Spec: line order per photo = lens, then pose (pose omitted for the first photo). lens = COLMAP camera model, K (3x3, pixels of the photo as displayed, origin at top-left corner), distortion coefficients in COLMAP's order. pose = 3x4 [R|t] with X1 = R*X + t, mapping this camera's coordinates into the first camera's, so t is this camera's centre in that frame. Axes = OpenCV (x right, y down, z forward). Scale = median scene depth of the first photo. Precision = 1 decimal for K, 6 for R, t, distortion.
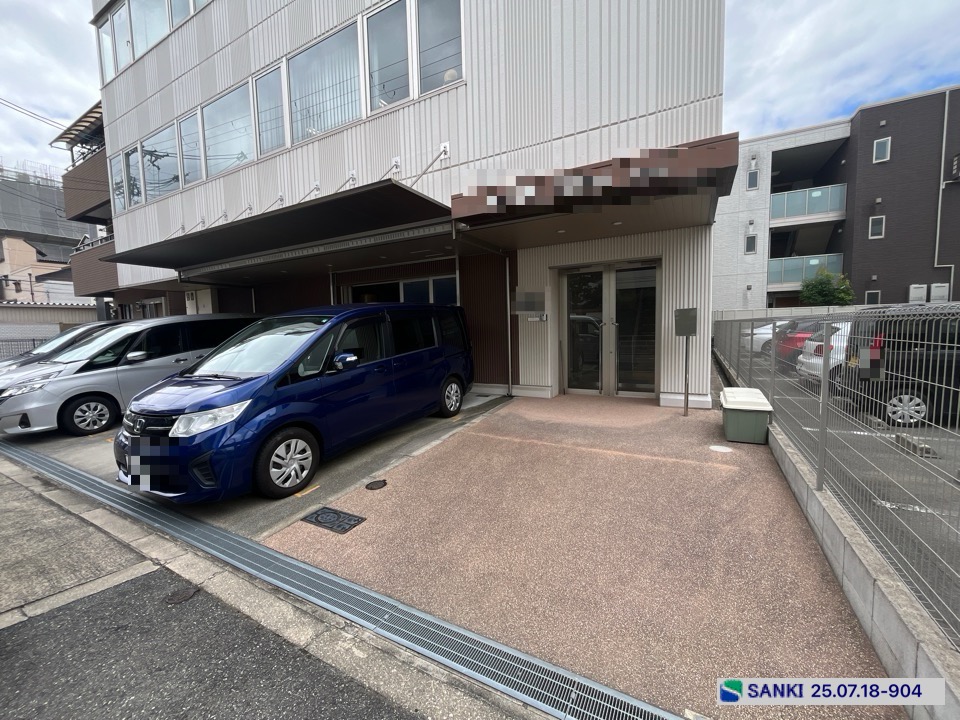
lens RADIAL K [[390.0, 0, 476.8], [0, 390.0, 360.5], [0, 0, 1]] dist [-0.002248, -0.000016]
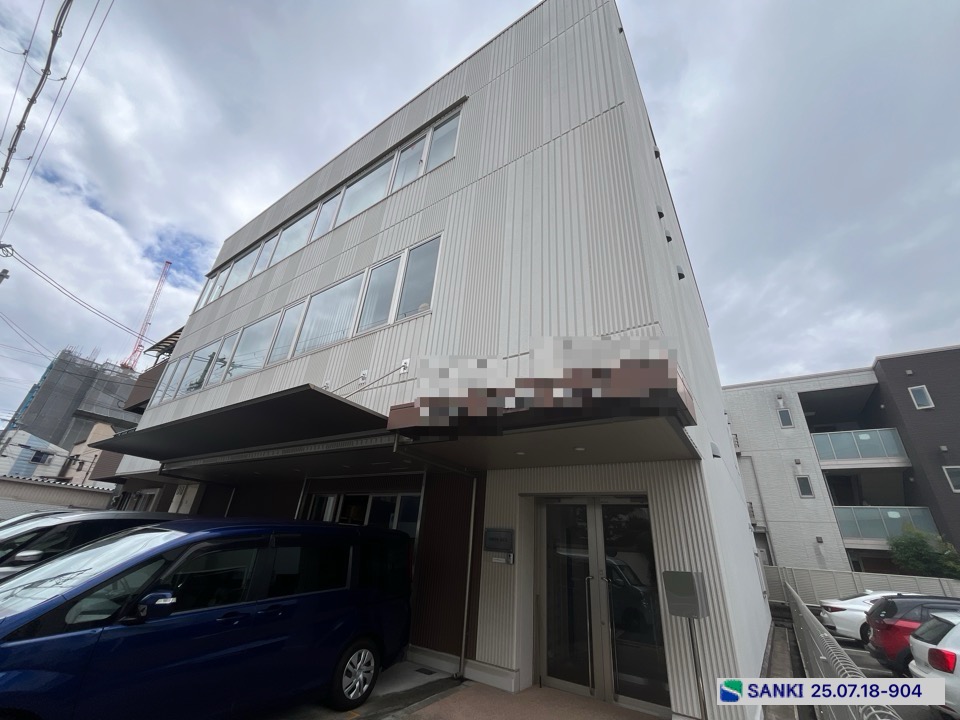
lens RADIAL K [[390.0, 0, 476.8], [0, 390.0, 360.5], [0, 0, 1]] dist [-0.002248, -0.000016]
pose [[0.990830, 0.047466, -0.126501, 0.198506], [-0.105822, 0.854753, -0.508134, -0.050250], [0.084008, 0.516861, 0.851938, 0.130077]]
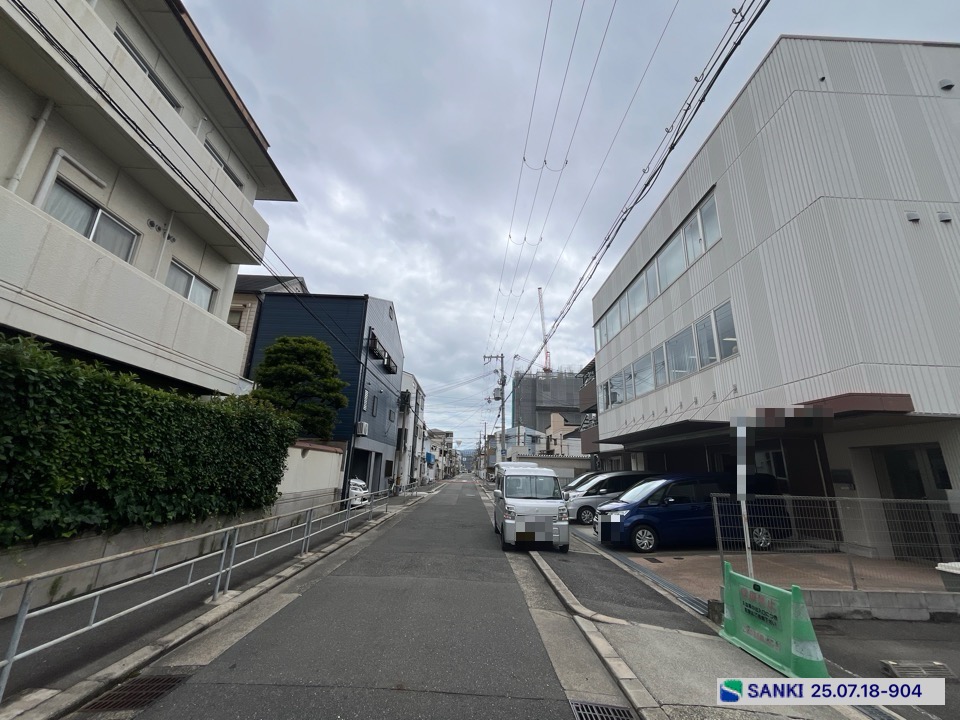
lens RADIAL K [[390.0, 0, 476.8], [0, 390.0, 360.5], [0, 0, 1]] dist [-0.002248, -0.000016]
pose [[0.500197, -0.196251, -0.843379, 0.764045], [-0.116616, 0.949838, -0.290186, 0.009207], [0.858023, 0.243502, 0.452221, -0.781462]]
